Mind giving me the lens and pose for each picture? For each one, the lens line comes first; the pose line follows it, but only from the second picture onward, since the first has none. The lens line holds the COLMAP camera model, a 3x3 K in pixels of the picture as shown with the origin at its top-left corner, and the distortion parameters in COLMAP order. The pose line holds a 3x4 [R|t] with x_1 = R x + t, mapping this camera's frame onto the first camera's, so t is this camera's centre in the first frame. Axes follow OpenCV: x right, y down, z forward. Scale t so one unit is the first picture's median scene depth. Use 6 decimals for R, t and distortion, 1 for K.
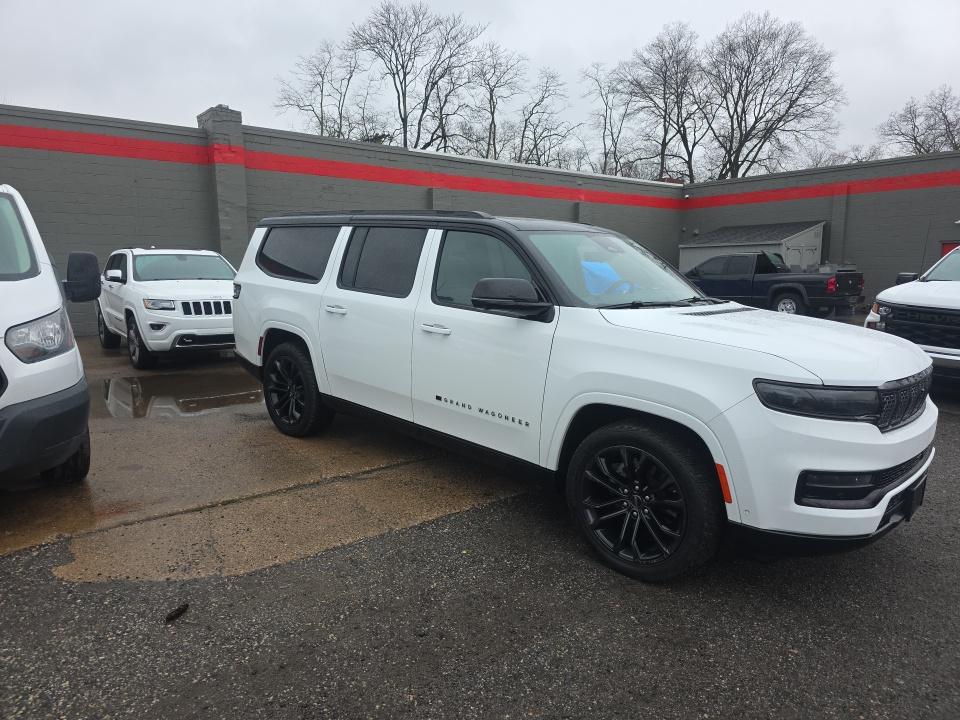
lens RADIAL K [[643.7, 0, 473.0], [0, 643.7, 362.6], [0, 0, 1]] dist [0.043632, -0.038845]
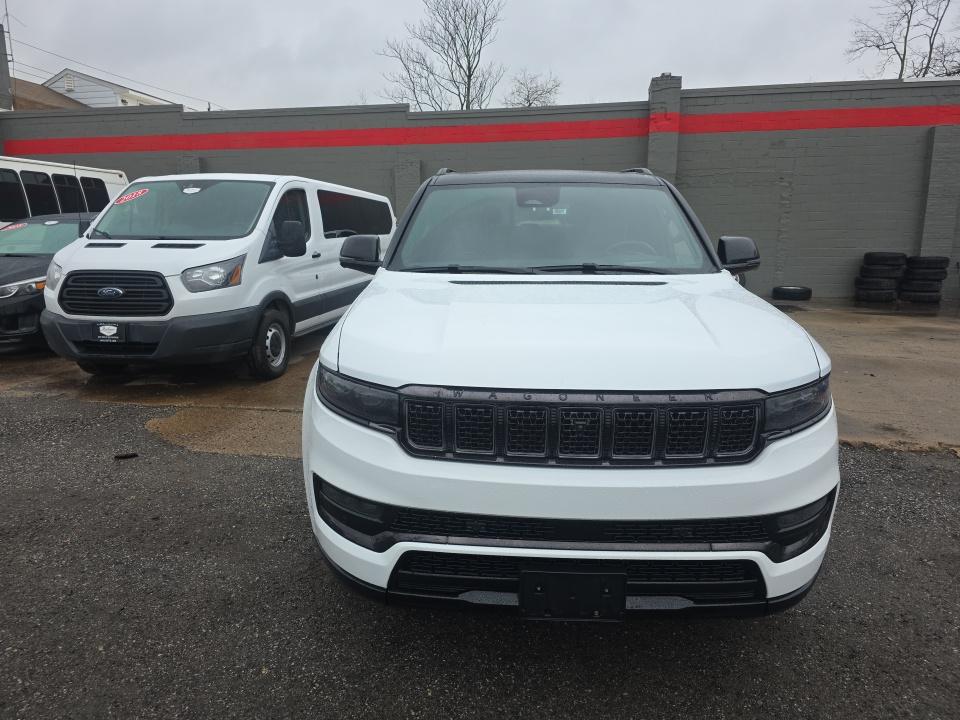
lens RADIAL K [[643.7, 0, 473.0], [0, 643.7, 362.6], [0, 0, 1]] dist [0.043632, -0.038845]
pose [[0.645970, 0.136443, -0.751070, 0.236110], [-0.105635, 0.990408, 0.089069, -0.010343], [0.756018, 0.021804, 0.654187, 0.124743]]
